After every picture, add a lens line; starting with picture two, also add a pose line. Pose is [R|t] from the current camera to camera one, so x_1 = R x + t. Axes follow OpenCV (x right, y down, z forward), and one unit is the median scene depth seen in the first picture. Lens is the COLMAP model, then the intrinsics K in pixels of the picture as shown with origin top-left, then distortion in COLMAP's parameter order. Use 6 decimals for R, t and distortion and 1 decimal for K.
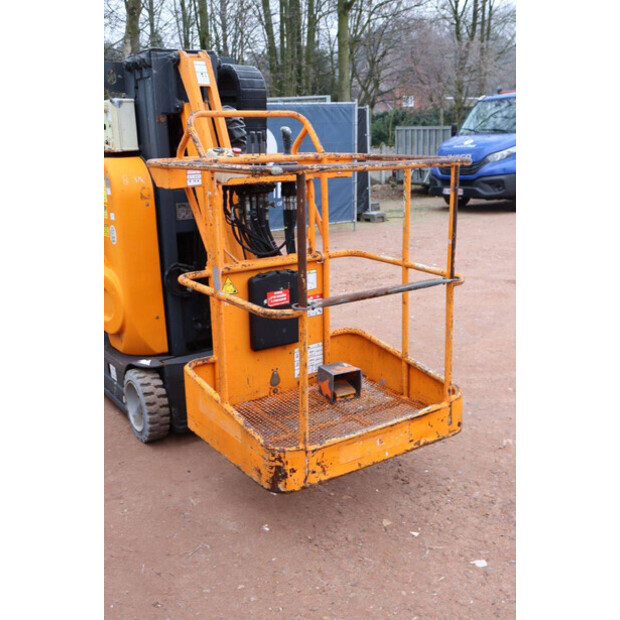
lens RADIAL K [[682.5, 0, 310.0], [0, 682.5, 310.0], [0, 0, 1]] dist [-0.025710, 0.008079]
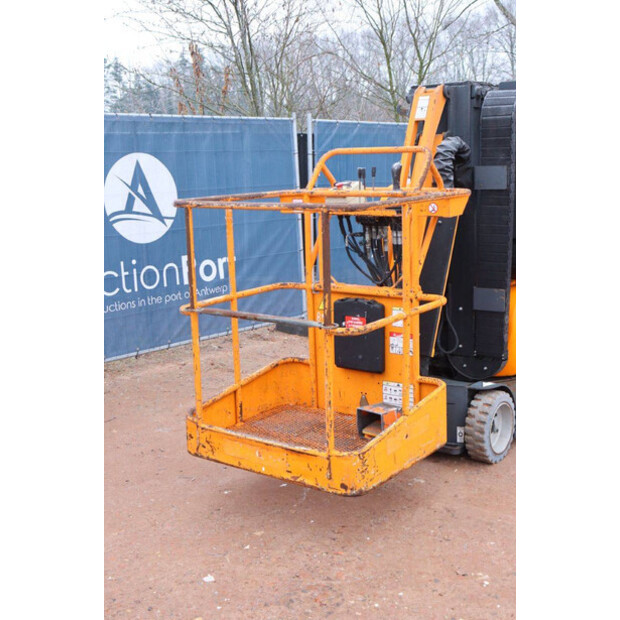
lens RADIAL K [[834.5, 0, 310.0], [0, 834.5, 310.0], [0, 0, 1]] dist [0.069844, 0.027751]
pose [[0.318171, 0.184733, -0.929861, 1.253800], [-0.219621, 0.968512, 0.117264, -0.193787], [0.922244, 0.166907, 0.348724, 0.534057]]
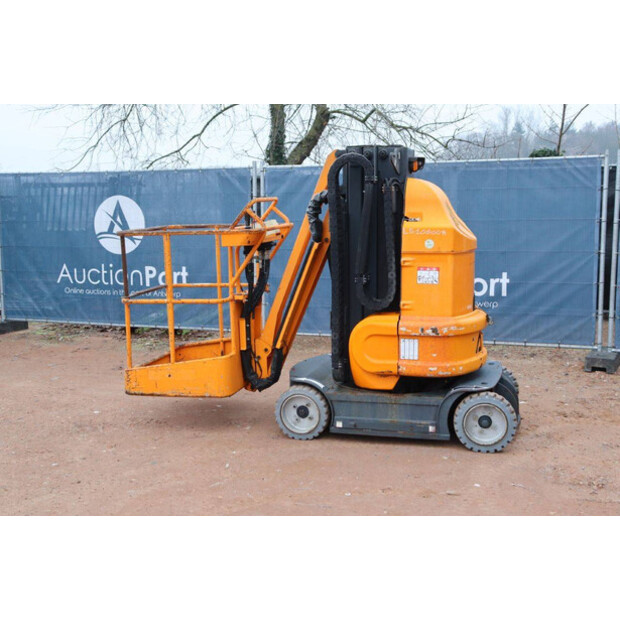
lens RADIAL K [[817.7, 0, 310.0], [0, 817.7, 310.0], [0, 0, 1]] dist [0.046009, 0.081520]
pose [[-0.760933, 0.129319, -0.635812, 1.163622], [-0.126272, 0.931684, 0.340617, -0.774585], [0.636424, 0.339472, -0.692620, 2.696461]]
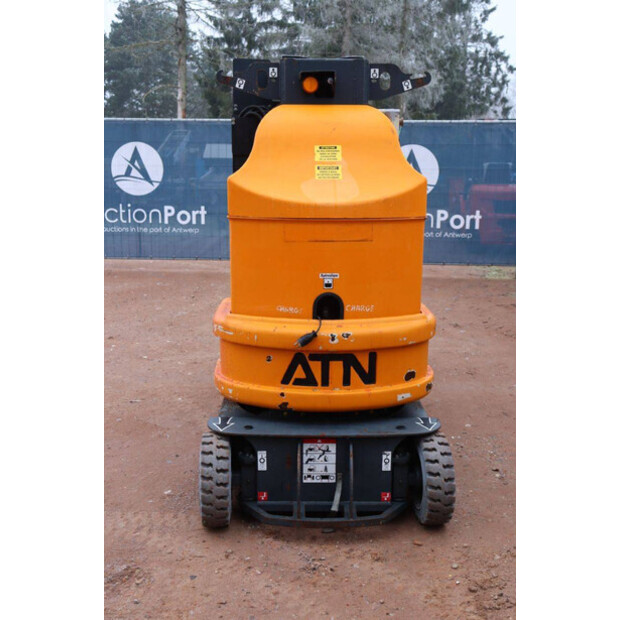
lens RADIAL K [[791.7, 0, 298.3], [0, 791.7, 311.5], [0, 0, 1]] dist [0.021965, 0.073214]
pose [[-0.829510, -0.073612, 0.553619, -0.993509], [0.161893, 0.917022, 0.364502, -0.594876], [-0.534512, 0.391985, -0.748762, 2.468585]]
